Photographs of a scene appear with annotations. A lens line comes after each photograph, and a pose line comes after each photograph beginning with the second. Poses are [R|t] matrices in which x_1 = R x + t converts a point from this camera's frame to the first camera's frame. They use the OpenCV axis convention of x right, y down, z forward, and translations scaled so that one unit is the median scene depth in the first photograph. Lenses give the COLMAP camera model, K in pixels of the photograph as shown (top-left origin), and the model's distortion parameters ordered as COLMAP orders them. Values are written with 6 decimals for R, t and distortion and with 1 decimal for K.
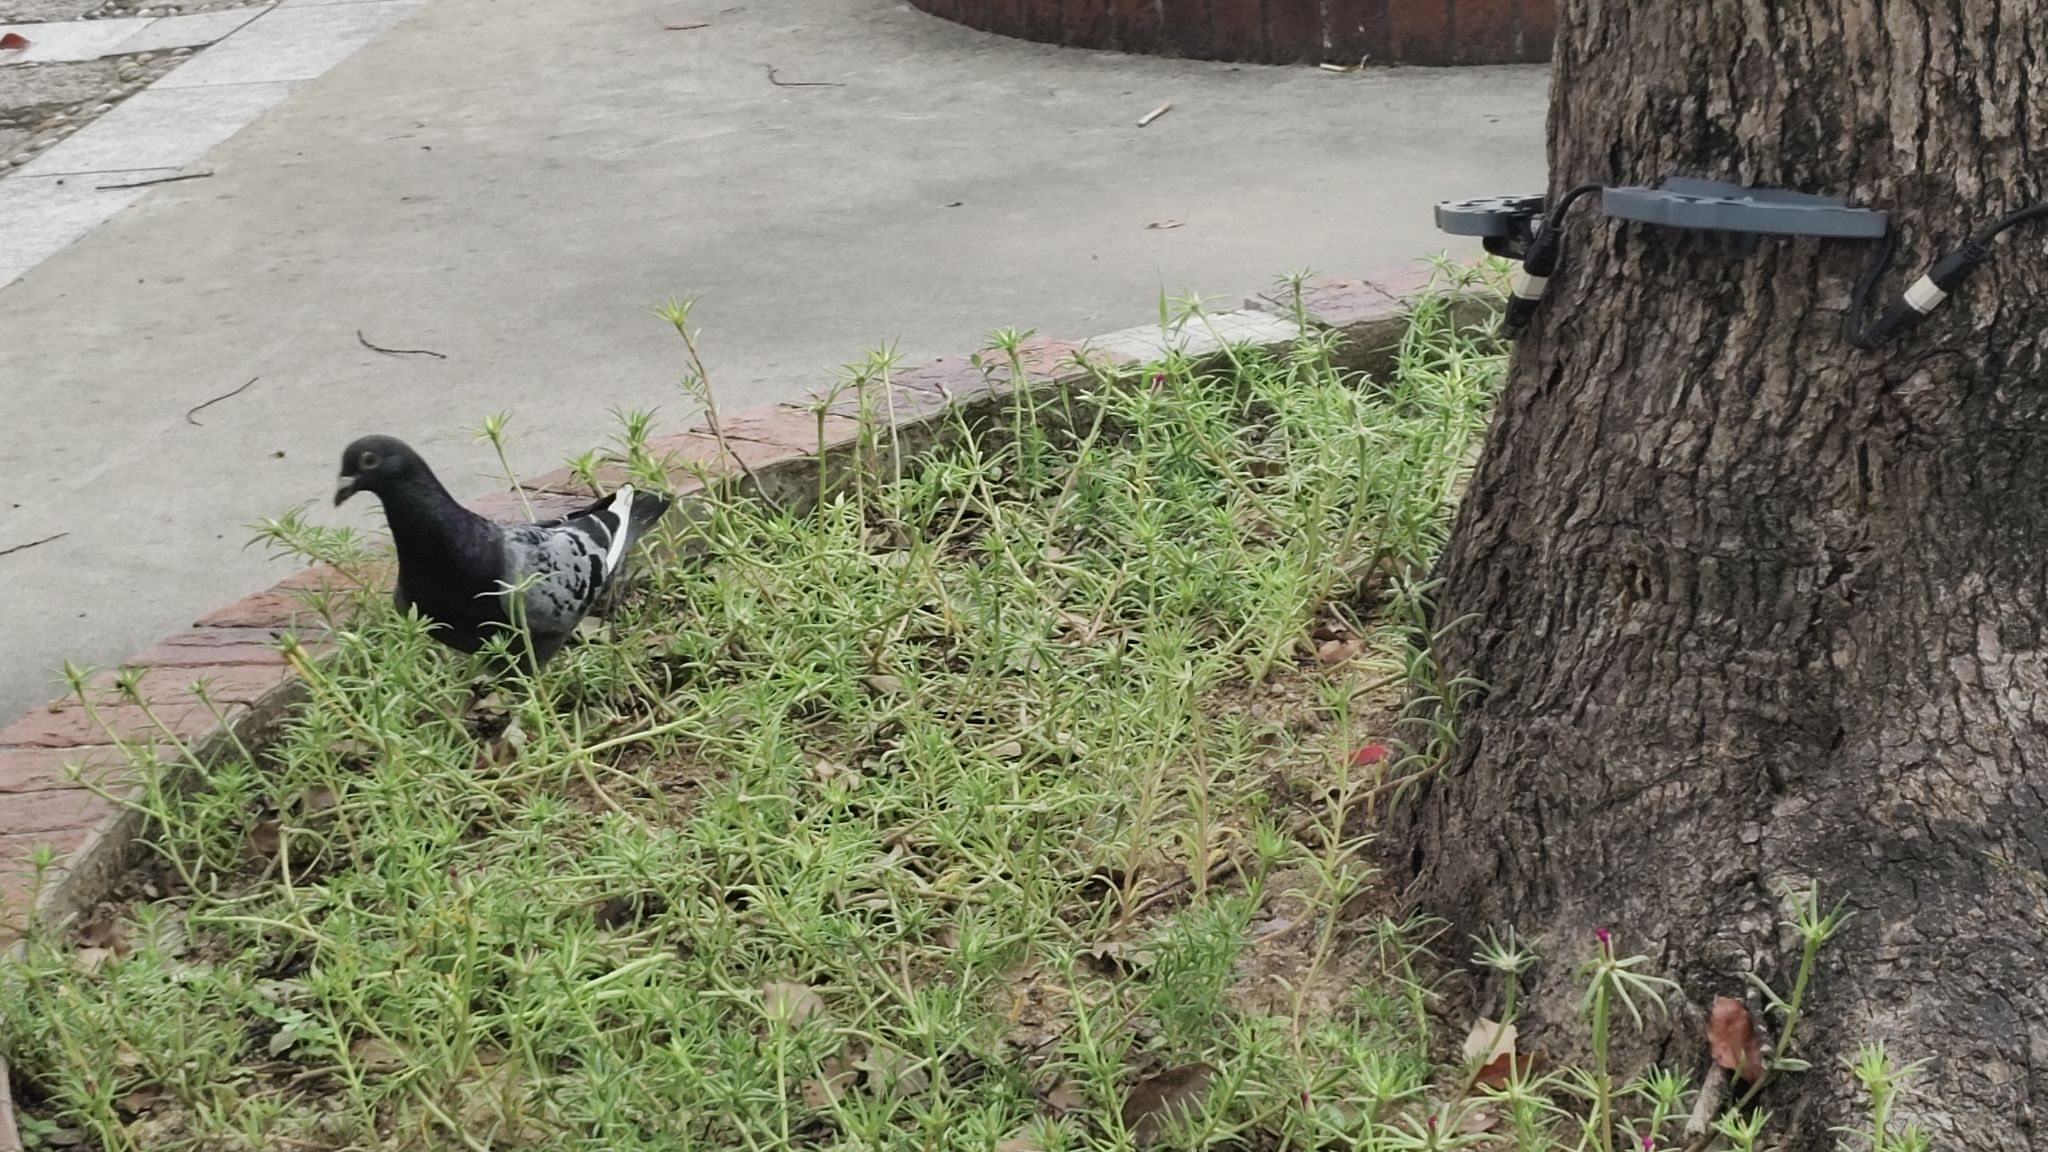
lens RADIAL K [[5394.2, 0, 1024.1], [0, 5394.2, 577.4], [0, 0, 1]] dist [0.137312, 0.000000]
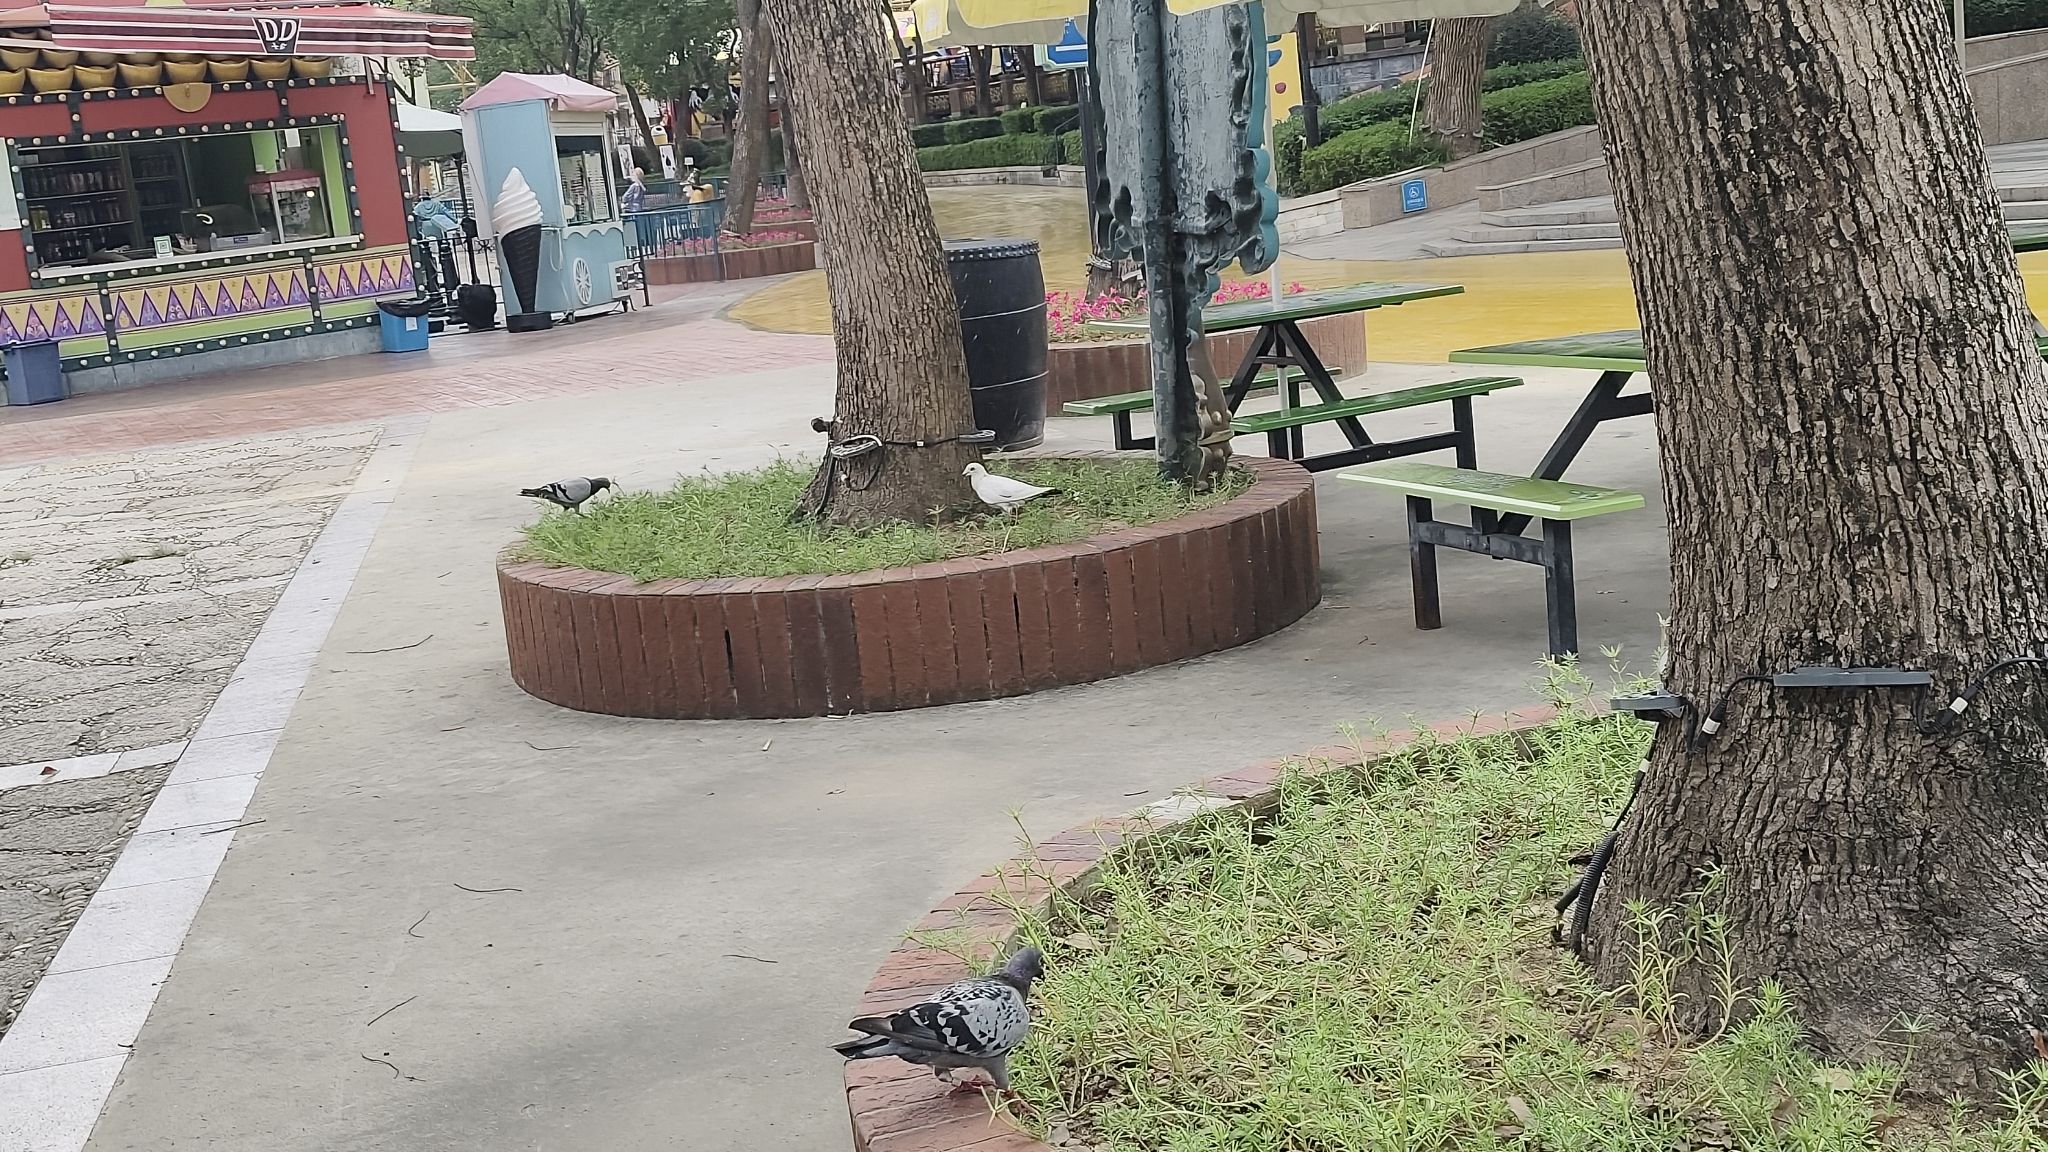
lens RADIAL K [[2566.8, 0, 1023.7], [0, 2566.8, 573.6], [0, 0, 1]] dist [0.020604, 0.000000]
pose [[0.927422, -0.057355, 0.369593, -0.557234], [0.117429, 0.982856, -0.142143, -0.001106], [-0.355104, 0.175228, 0.918257, 0.159091]]
